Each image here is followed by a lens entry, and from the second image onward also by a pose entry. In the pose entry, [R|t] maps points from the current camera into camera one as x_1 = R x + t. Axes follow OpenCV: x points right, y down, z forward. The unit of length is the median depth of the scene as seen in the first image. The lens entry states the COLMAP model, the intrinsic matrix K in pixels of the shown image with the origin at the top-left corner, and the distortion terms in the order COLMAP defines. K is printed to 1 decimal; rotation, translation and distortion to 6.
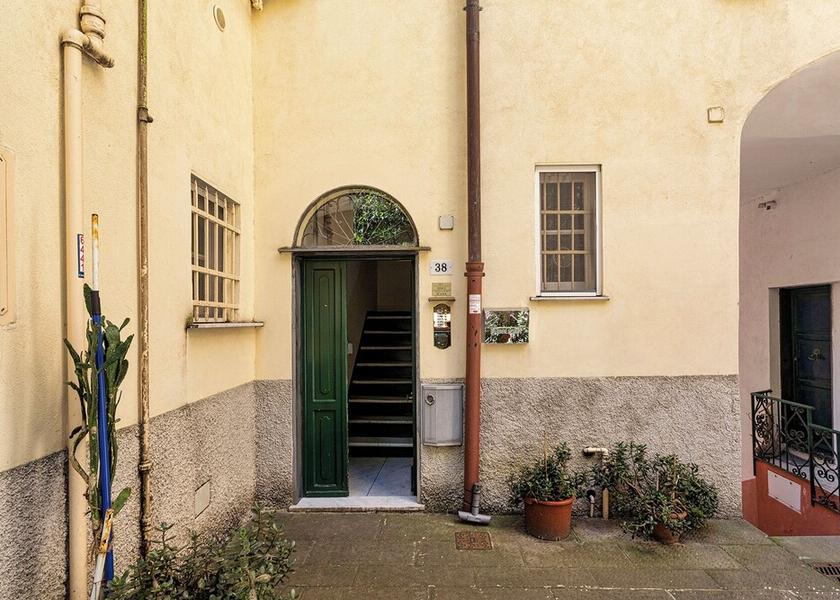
lens RADIAL K [[542.1, 0, 420.4], [0, 542.1, 312.6], [0, 0, 1]] dist [0.001508, 0.003668]
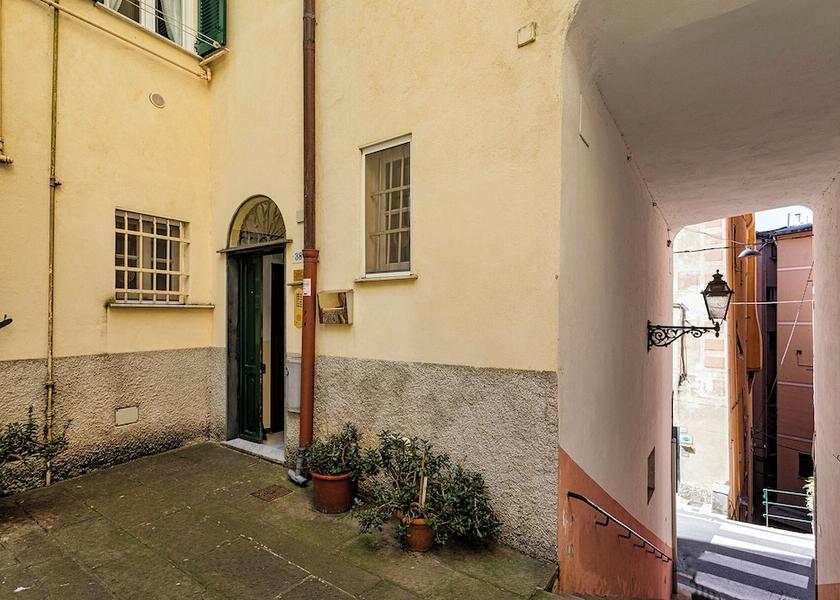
lens RADIAL K [[542.1, 0, 420.4], [0, 542.1, 312.6], [0, 0, 1]] dist [0.001508, 0.003668]
pose [[0.730103, 0.002958, -0.683331, 0.997300], [0.001887, 0.999978, 0.006344, 0.028139], [0.683335, -0.005921, 0.730081, 0.339085]]
